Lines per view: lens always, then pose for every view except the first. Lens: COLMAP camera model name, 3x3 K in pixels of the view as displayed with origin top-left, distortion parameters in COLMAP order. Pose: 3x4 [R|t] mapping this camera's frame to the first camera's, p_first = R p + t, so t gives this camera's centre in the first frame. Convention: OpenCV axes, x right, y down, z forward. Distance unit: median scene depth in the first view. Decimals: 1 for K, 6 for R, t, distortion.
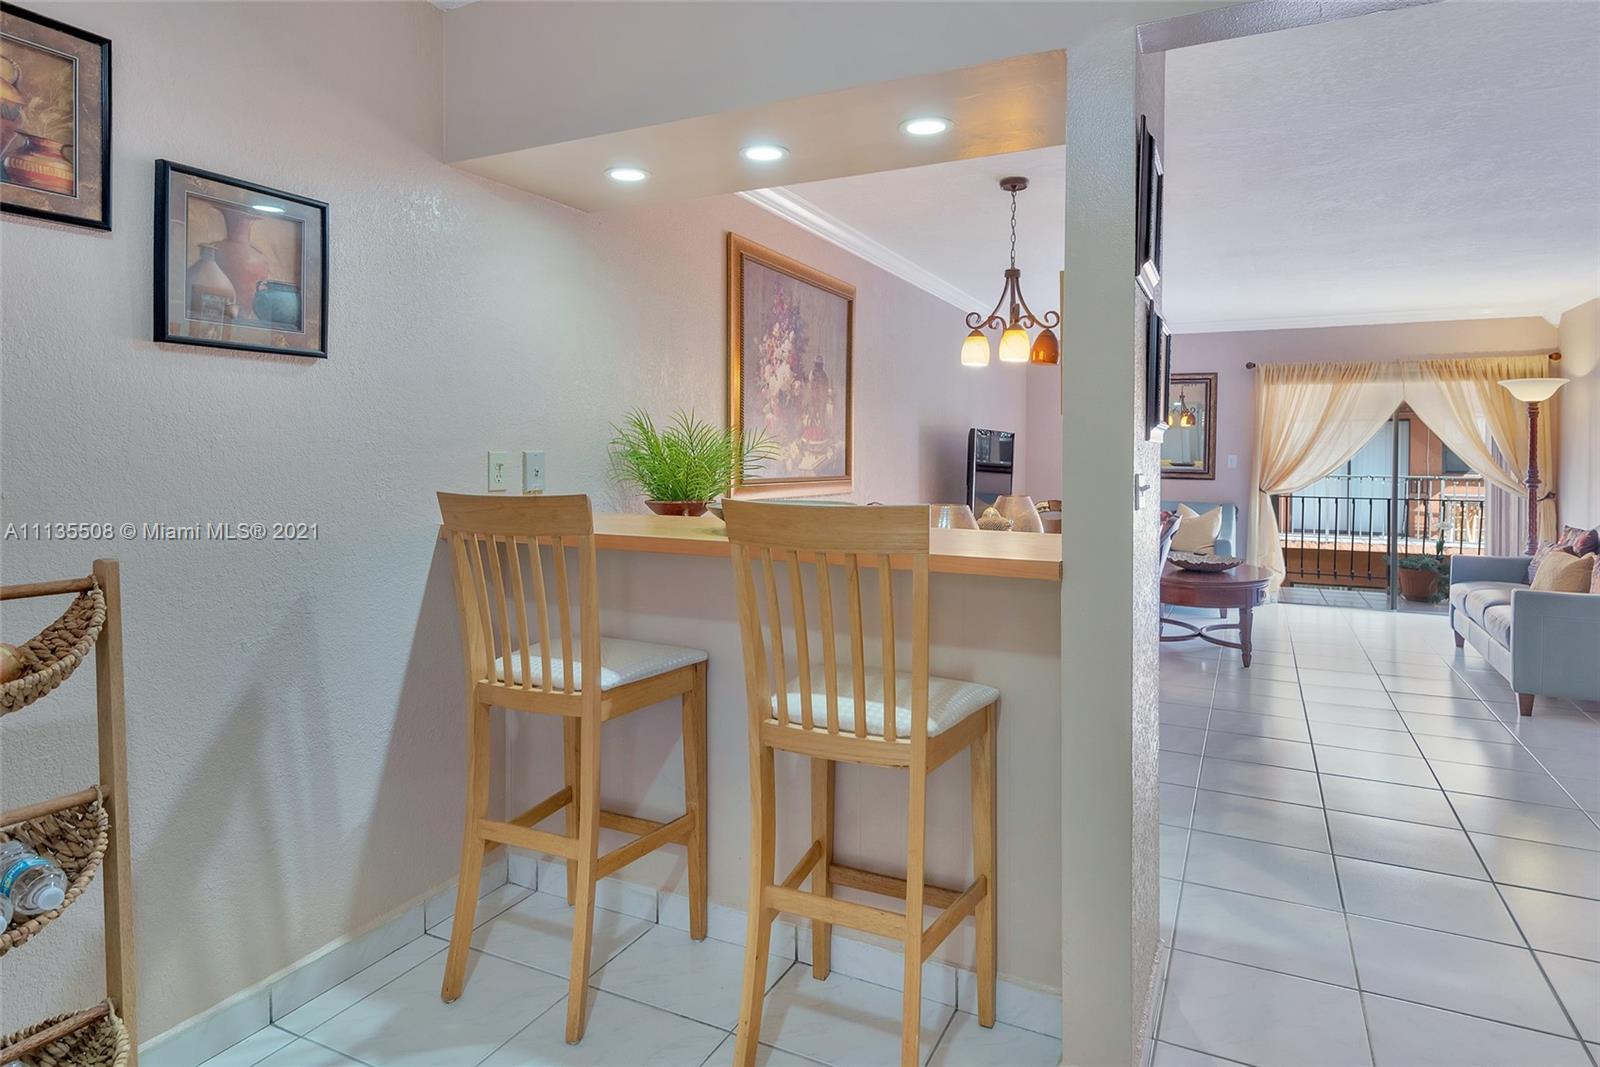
lens RADIAL K [[909.1, 0, 803.6], [0, 909.1, 460.1], [0, 0, 1]] dist [0.034324, -0.029281]
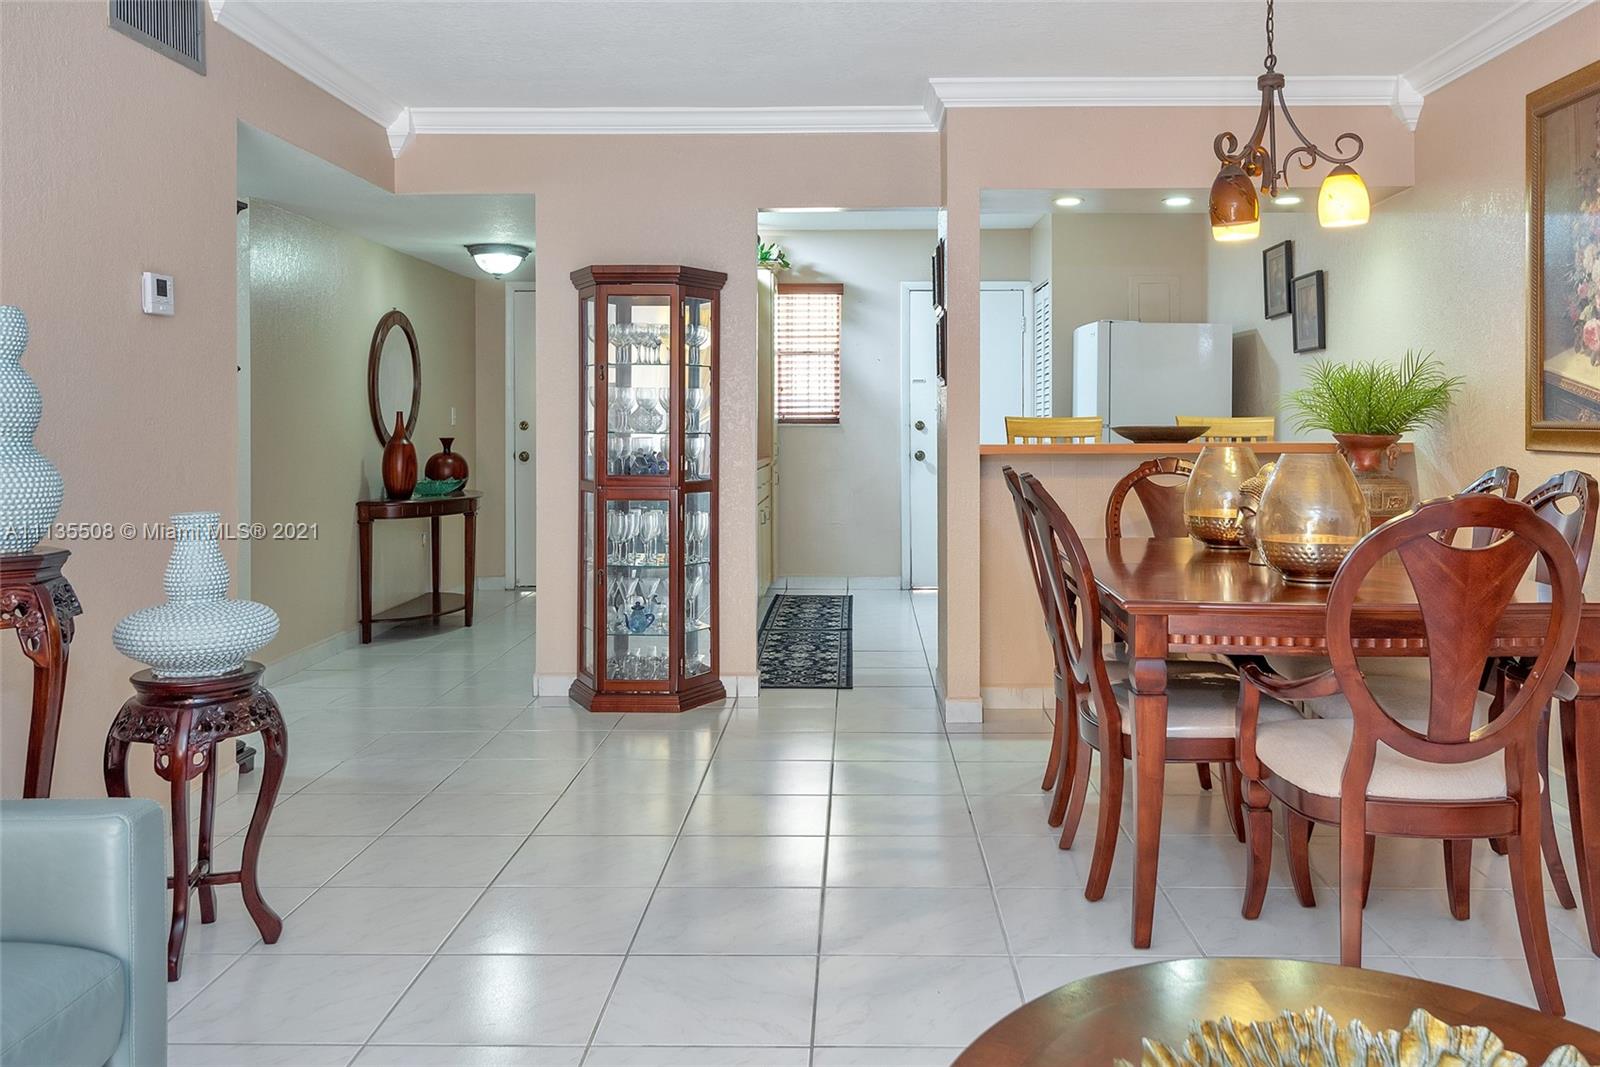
lens RADIAL K [[1341.2, 0, 832.6], [0, 1341.2, 415.6], [0, 0, 1]] dist [0.013622, -0.005320]
pose [[-0.904399, -0.004612, -0.426663, 0.715060], [-0.004957, 0.999988, -0.000303, 0.015902], [0.426659, 0.001841, -0.904411, 1.372880]]
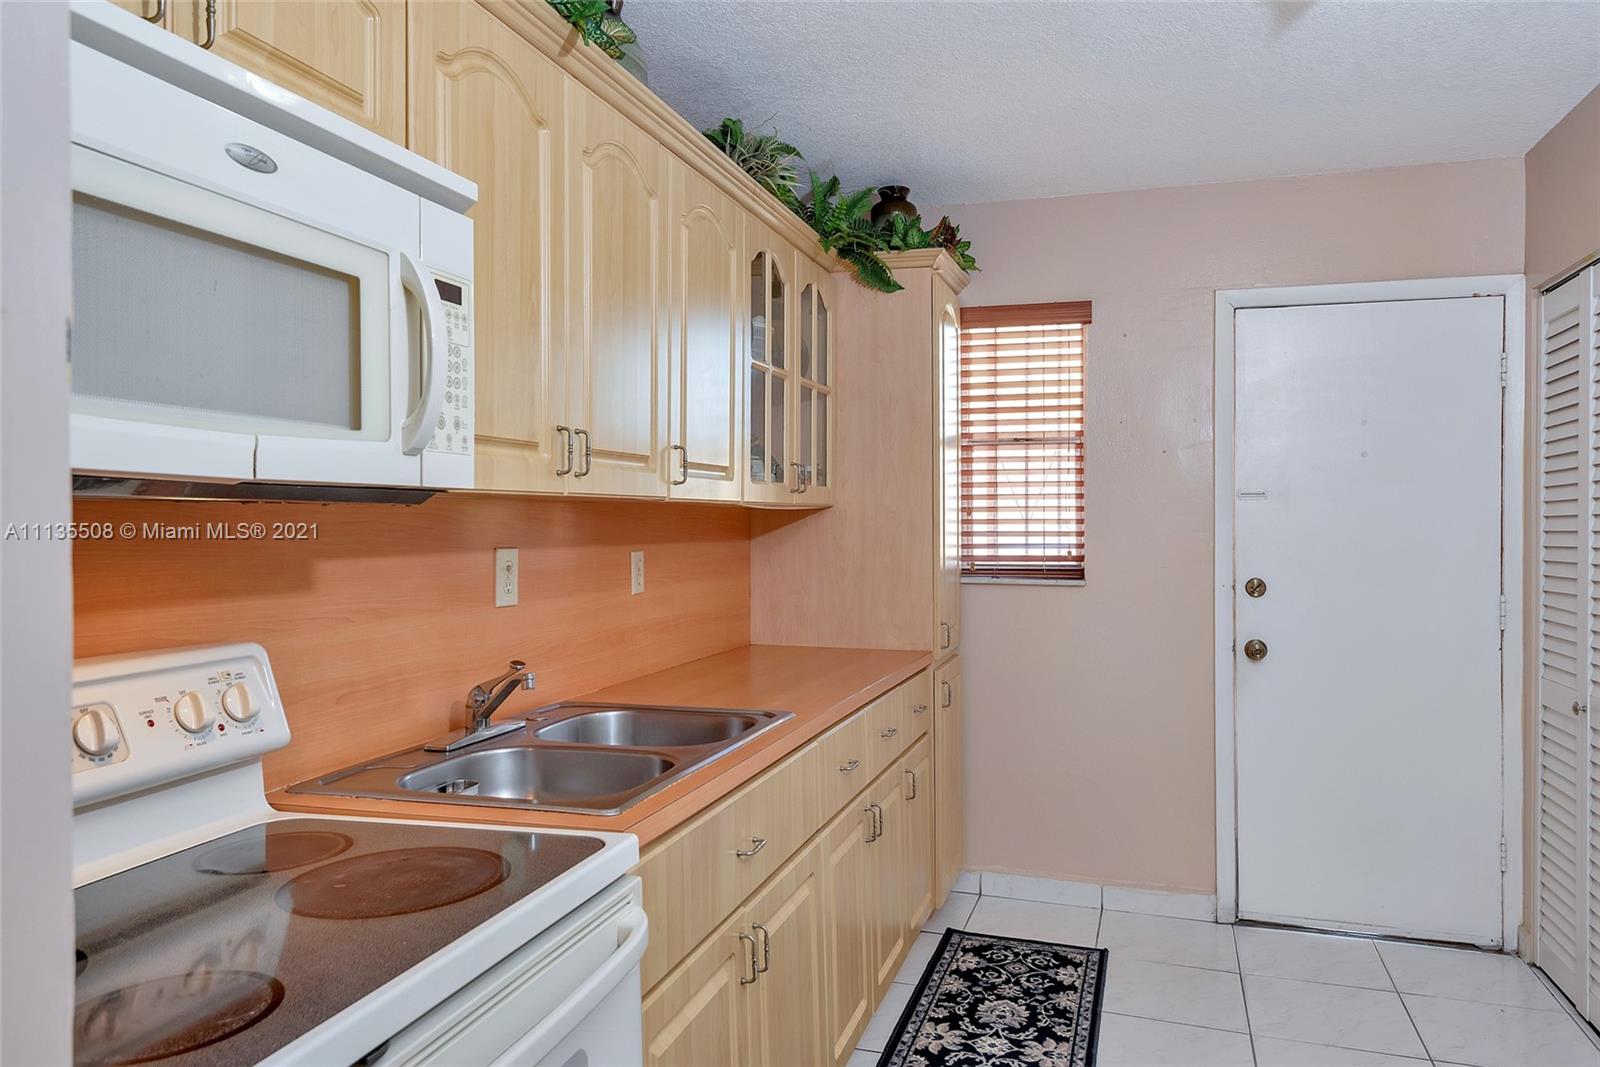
lens RADIAL K [[1039.4, 0, 800.0], [0, 1039.4, 533.5], [0, 0, 1]] dist [-0.002849, -0.019051]
pose [[-0.991669, -0.006478, -0.128645, 0.210079], [-0.008819, 0.999806, 0.017633, -0.016802], [0.128506, 0.018621, -0.991534, 0.402365]]
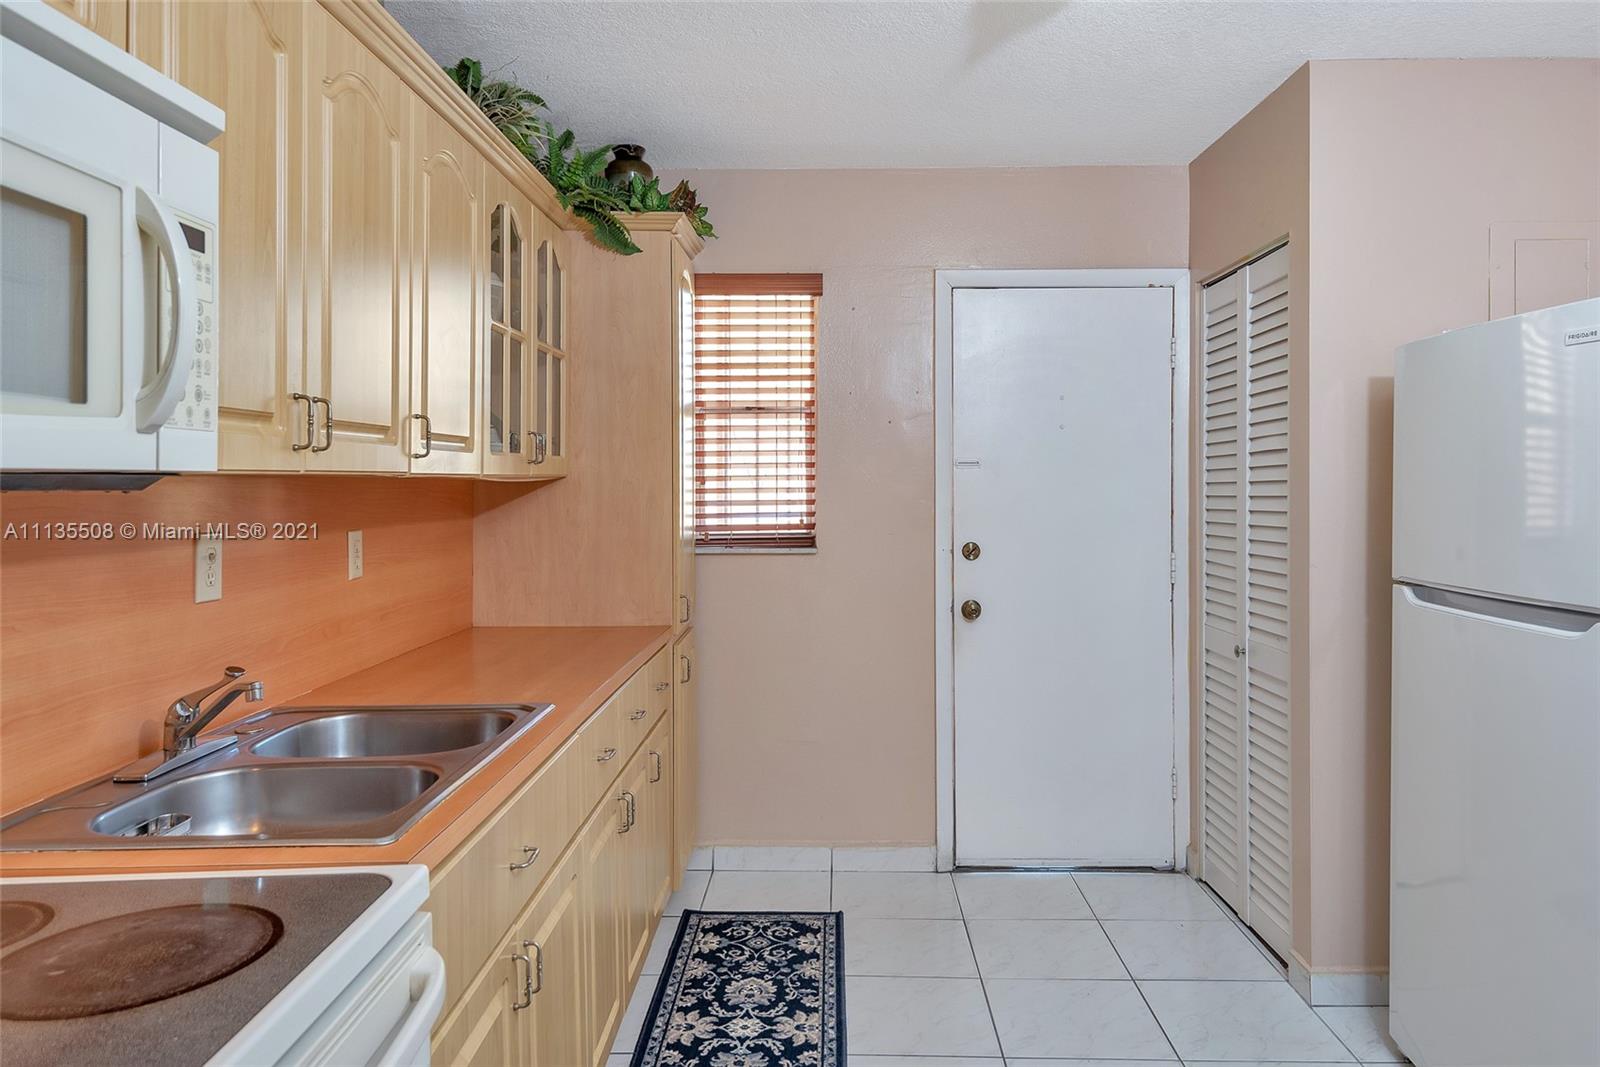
lens RADIAL K [[1055.8, 0, 796.3], [0, 1055.8, 479.4], [0, 0, 1]] dist [0.005121, -0.022421]
pose [[-0.909455, -0.002834, -0.415793, 0.243283], [-0.003586, 0.999993, 0.001028, -0.022389], [0.415787, 0.002426, -0.909459, 0.383279]]
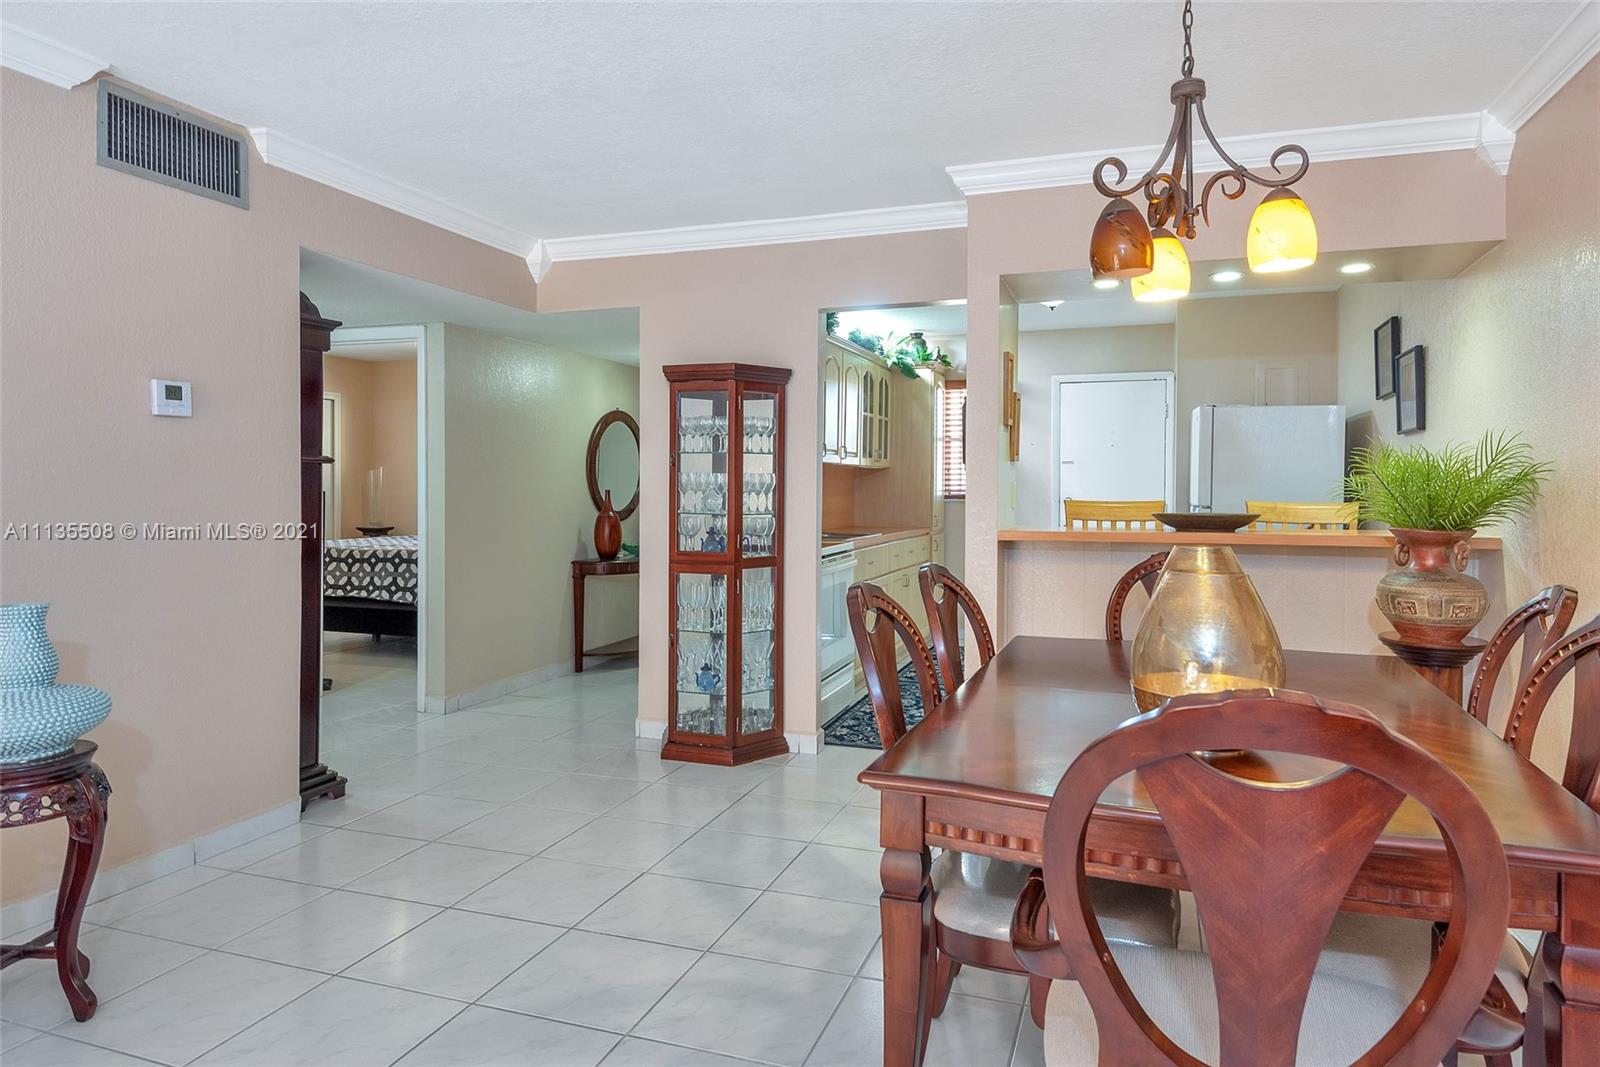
lens RADIAL K [[964.4, 0, 826.9], [0, 964.4, 497.2], [0, 0, 1]] dist [0.004002, -0.000458]
pose [[-0.991323, -0.005109, -0.131346, 0.395082], [-0.007245, 0.999849, 0.015789, 0.000284], [0.131245, 0.016603, -0.991211, 1.204096]]
